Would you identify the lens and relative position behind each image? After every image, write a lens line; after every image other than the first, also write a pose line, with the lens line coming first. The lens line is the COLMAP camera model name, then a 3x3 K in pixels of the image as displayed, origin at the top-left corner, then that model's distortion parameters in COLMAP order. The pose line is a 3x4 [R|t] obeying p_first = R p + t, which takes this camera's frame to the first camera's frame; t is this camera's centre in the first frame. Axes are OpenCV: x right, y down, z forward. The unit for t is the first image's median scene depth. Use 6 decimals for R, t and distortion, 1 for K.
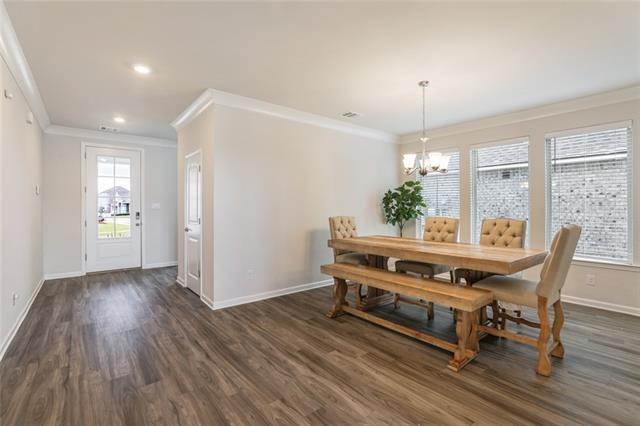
lens RADIAL K [[300.0, 0, 319.0], [0, 300.0, 209.0], [0, 0, 1]] dist [-0.031294, 0.009364]
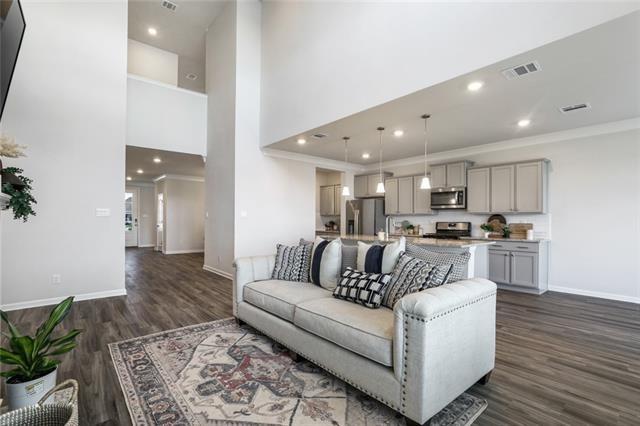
lens RADIAL K [[300.0, 0, 319.8], [0, 300.0, 217.3], [0, 0, 1]] dist [-0.031294, 0.009364]
pose [[0.999819, 0.004756, 0.018396, 0.835403], [-0.004634, 0.999967, -0.006662, 0.011097], [-0.018427, 0.006576, 0.999809, -1.451114]]
